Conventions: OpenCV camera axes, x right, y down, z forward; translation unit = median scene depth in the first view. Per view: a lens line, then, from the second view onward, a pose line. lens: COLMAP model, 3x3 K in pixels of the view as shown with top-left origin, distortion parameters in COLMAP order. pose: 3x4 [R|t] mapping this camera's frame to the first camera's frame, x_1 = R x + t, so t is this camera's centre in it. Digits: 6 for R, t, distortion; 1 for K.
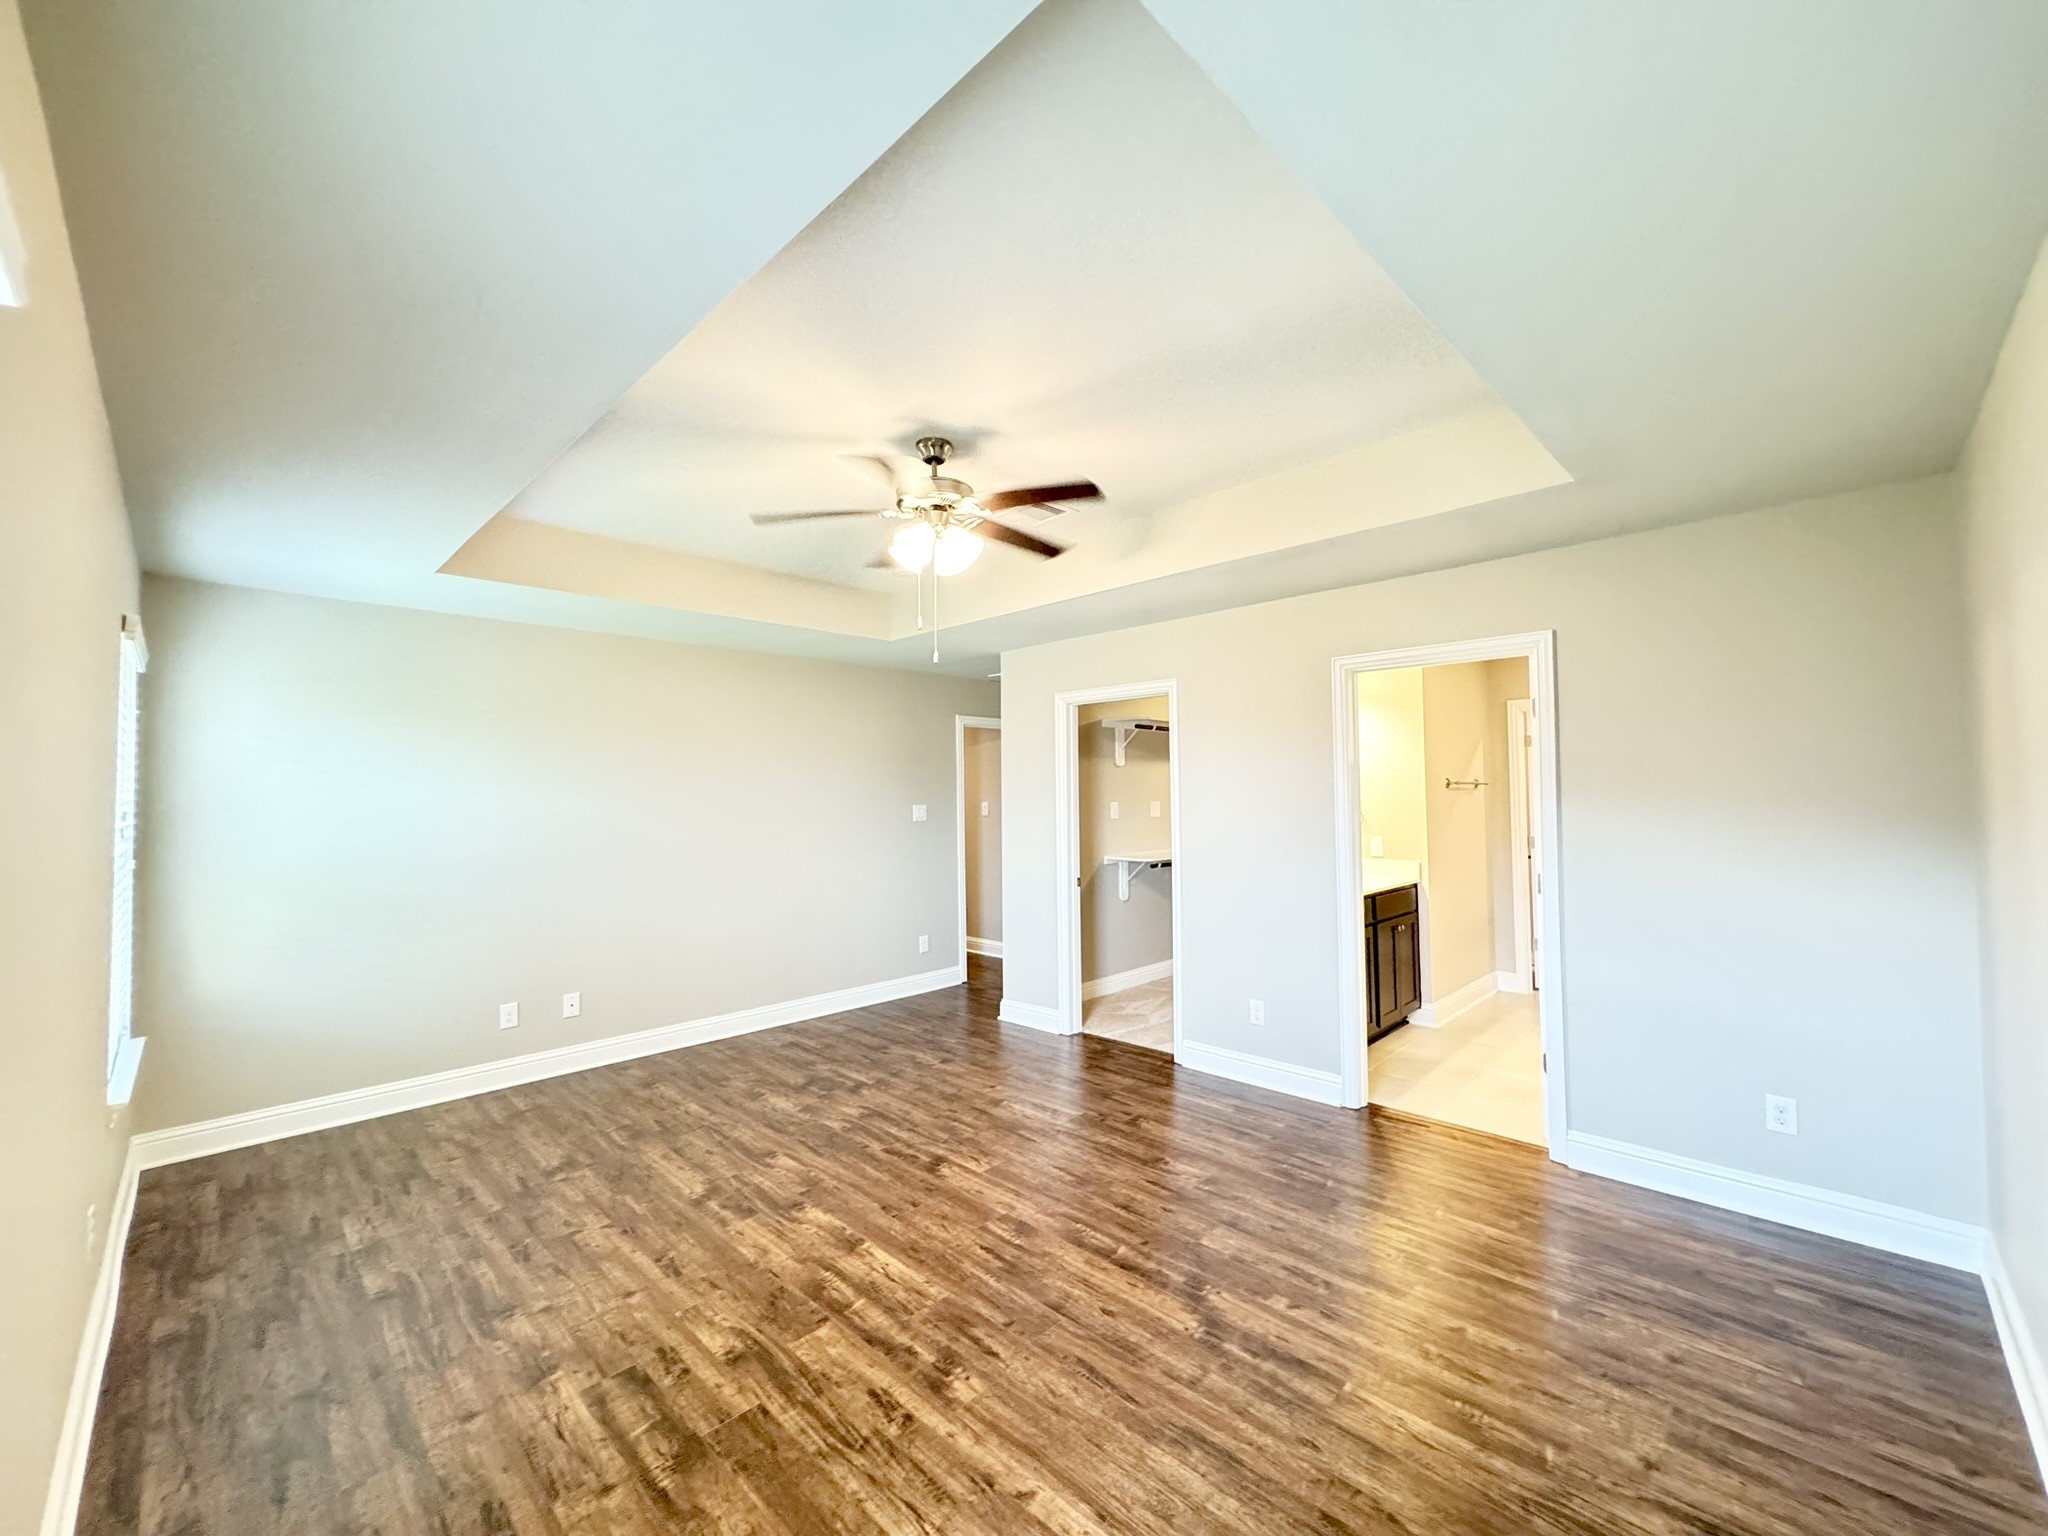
lens RADIAL K [[818.0, 0, 1020.3], [0, 818.0, 764.8], [0, 0, 1]] dist [-0.000827, -0.000142]
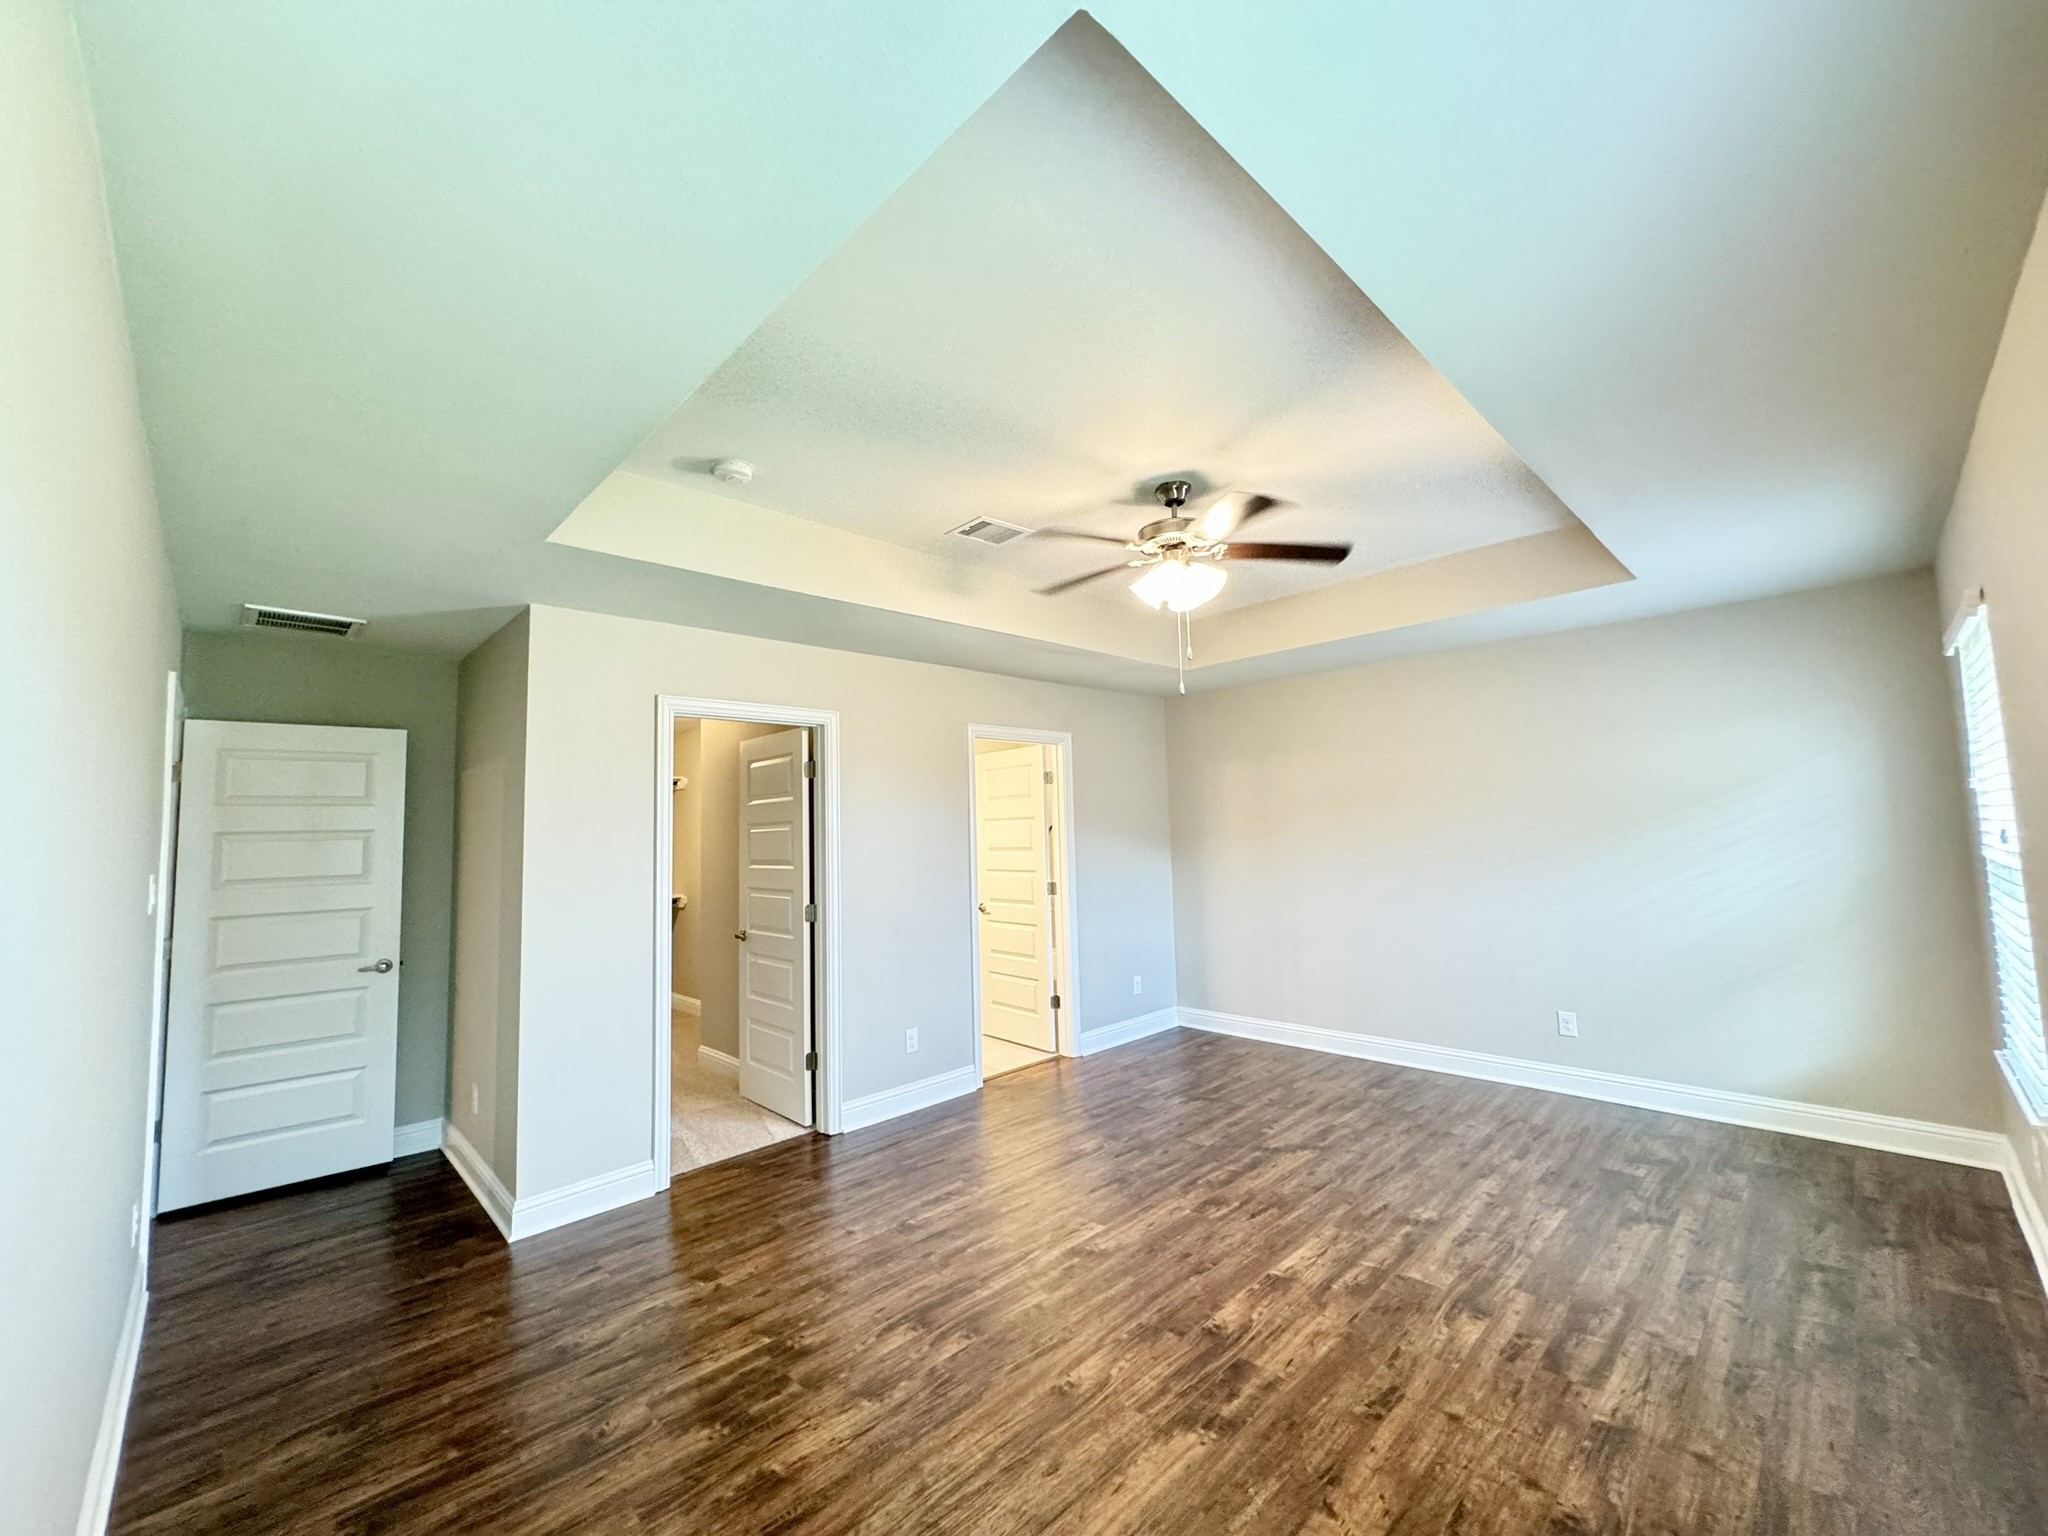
lens RADIAL K [[818.0, 0, 1020.3], [0, 818.0, 764.8], [0, 0, 1]] dist [-0.000827, -0.000142]
pose [[0.020219, 0.093298, 0.995433, -1.247030], [-0.006869, 0.995626, -0.093177, 0.065554], [-0.999772, -0.004954, 0.020771, 1.295656]]
